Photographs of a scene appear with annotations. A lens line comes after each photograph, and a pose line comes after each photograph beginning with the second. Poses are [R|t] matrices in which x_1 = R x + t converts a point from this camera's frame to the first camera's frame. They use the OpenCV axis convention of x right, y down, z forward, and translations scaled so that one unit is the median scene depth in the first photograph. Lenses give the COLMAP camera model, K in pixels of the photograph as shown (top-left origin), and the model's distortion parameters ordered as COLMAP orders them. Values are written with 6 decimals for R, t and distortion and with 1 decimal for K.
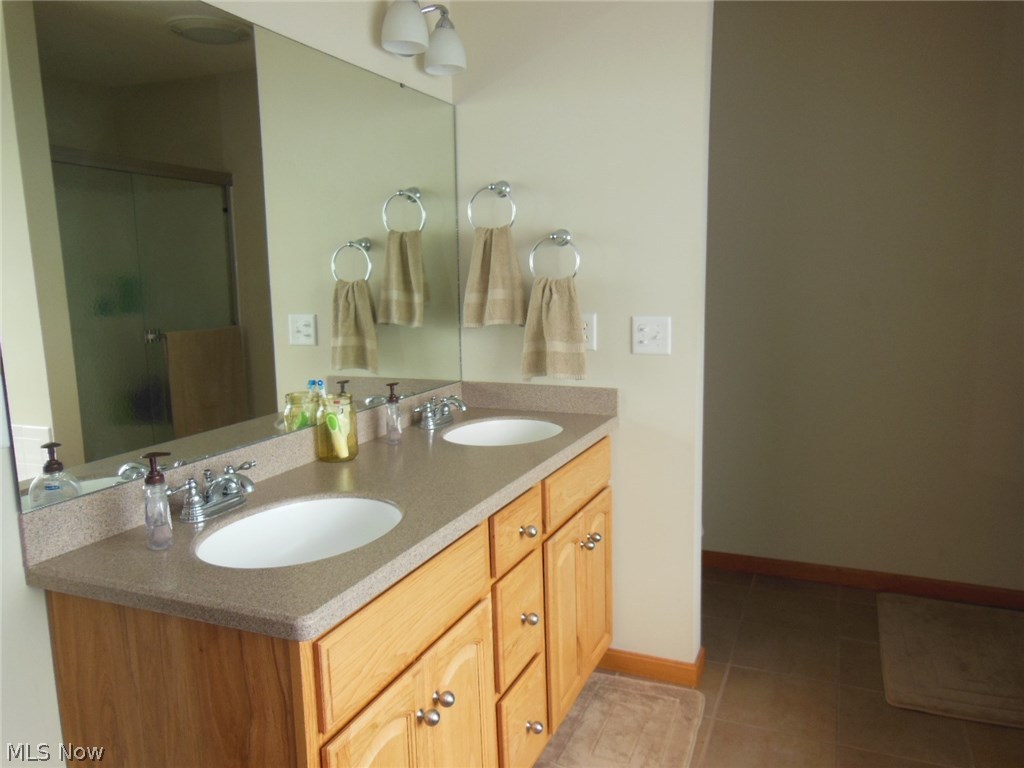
lens RADIAL K [[757.9, 0, 513.4], [0, 757.9, 387.5], [0, 0, 1]] dist [0.002783, 0.042390]
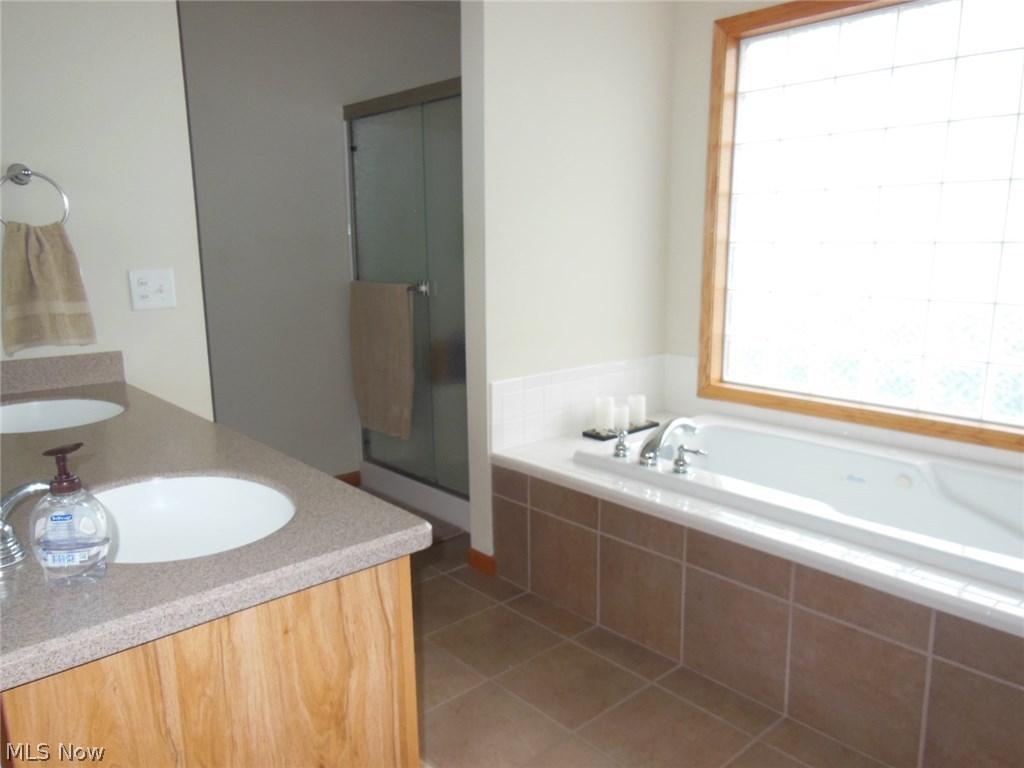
lens RADIAL K [[757.9, 0, 513.4], [0, 757.9, 387.5], [0, 0, 1]] dist [0.002783, 0.042390]
pose [[0.431117, -0.167103, 0.886688, -0.955644], [0.141746, 0.983042, 0.116343, 0.011264], [-0.891093, 0.075527, 0.447492, 0.350318]]
